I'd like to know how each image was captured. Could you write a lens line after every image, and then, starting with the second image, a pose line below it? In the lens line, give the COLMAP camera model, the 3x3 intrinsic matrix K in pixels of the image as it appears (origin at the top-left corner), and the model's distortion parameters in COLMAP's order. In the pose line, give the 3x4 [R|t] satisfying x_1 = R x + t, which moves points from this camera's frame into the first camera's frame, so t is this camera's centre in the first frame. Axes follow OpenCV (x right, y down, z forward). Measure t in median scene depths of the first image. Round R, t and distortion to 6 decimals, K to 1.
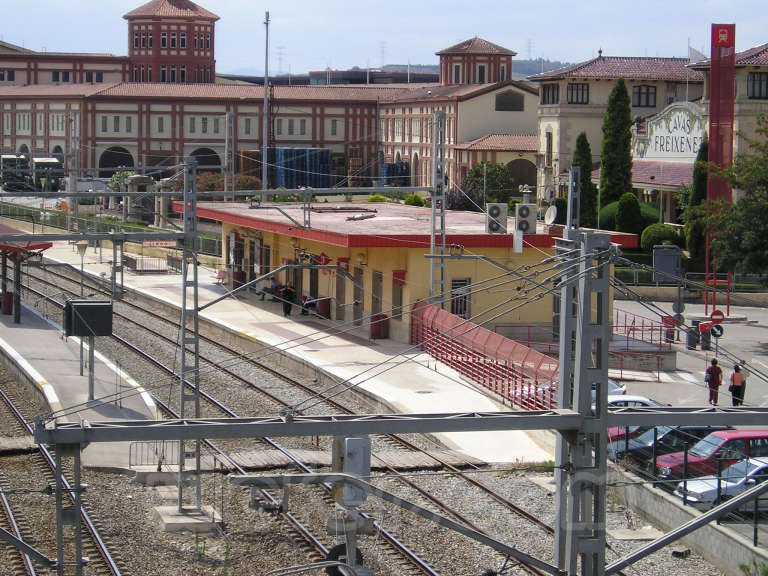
lens RADIAL K [[2263.7, 0, 385.5], [0, 2263.7, 291.1], [0, 0, 1]] dist [0.028360, 0.000000]
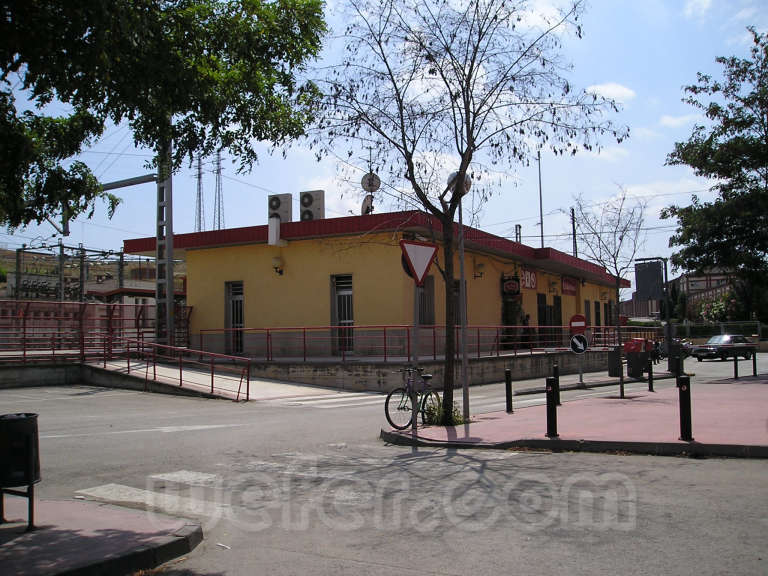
lens RADIAL K [[790.3, 0, 387.4], [0, 790.3, 287.3], [0, 0, 1]] dist [-0.111300, 0.000000]
pose [[0.732434, -0.072157, -0.677003, 0.219864], [-0.020326, 0.991607, -0.127679, 0.026446], [0.680535, 0.107277, 0.724820, 0.642301]]
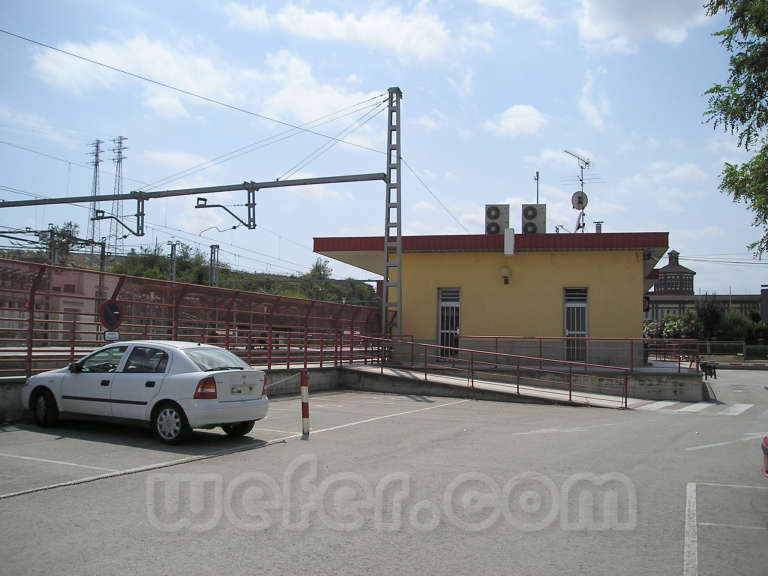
lens RADIAL K [[790.3, 0, 388.1], [0, 790.3, 296.1], [0, 0, 1]] dist [-0.111300, 0.000000]
pose [[0.861547, -0.029727, -0.506806, 0.130556], [-0.042184, 0.990640, -0.129819, 0.029486], [0.505922, 0.133224, 0.852229, 0.570845]]
